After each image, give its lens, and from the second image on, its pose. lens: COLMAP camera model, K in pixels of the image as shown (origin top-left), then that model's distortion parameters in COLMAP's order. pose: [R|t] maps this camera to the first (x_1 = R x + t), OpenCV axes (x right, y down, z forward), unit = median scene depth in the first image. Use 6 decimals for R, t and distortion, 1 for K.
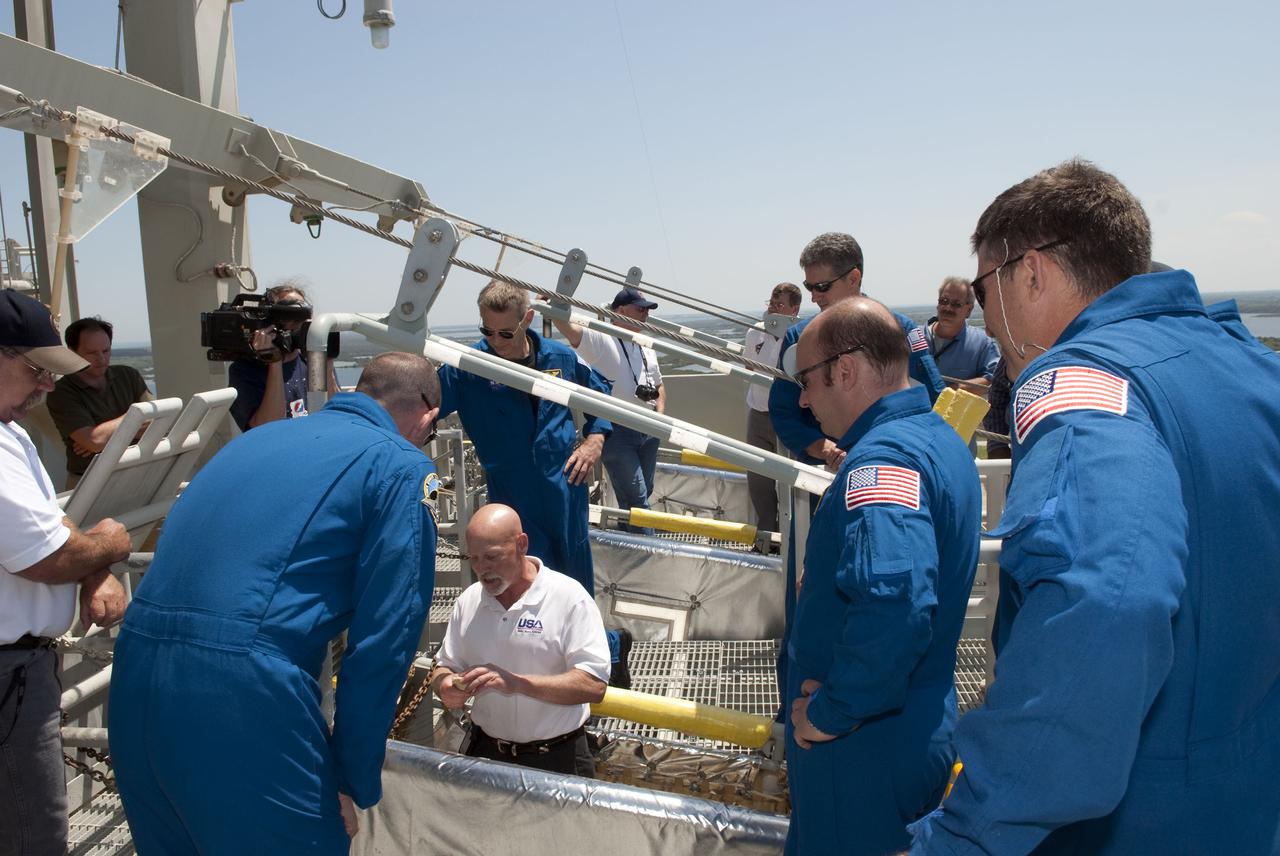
lens RADIAL K [[984.6, 0, 667.2], [0, 984.6, 402.9], [0, 0, 1]] dist [-0.035586, 0.008900]
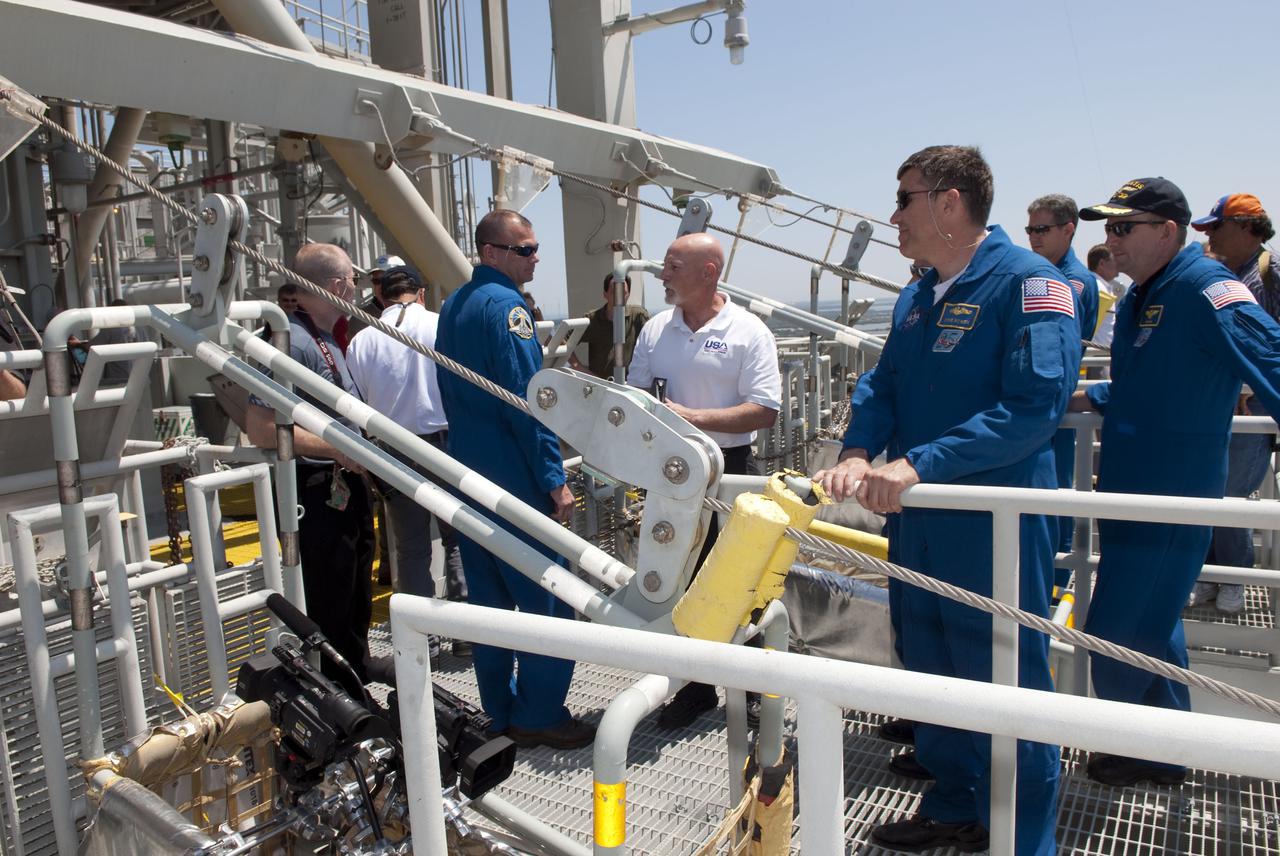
lens RADIAL K [[984.6, 0, 667.2], [0, 984.6, 402.9], [0, 0, 1]] dist [-0.035586, 0.008900]
pose [[0.914340, 0.049263, -0.401941, 0.151625], [-0.038391, 0.998647, 0.035064, 0.027994], [0.403124, -0.016630, 0.914994, -0.189907]]
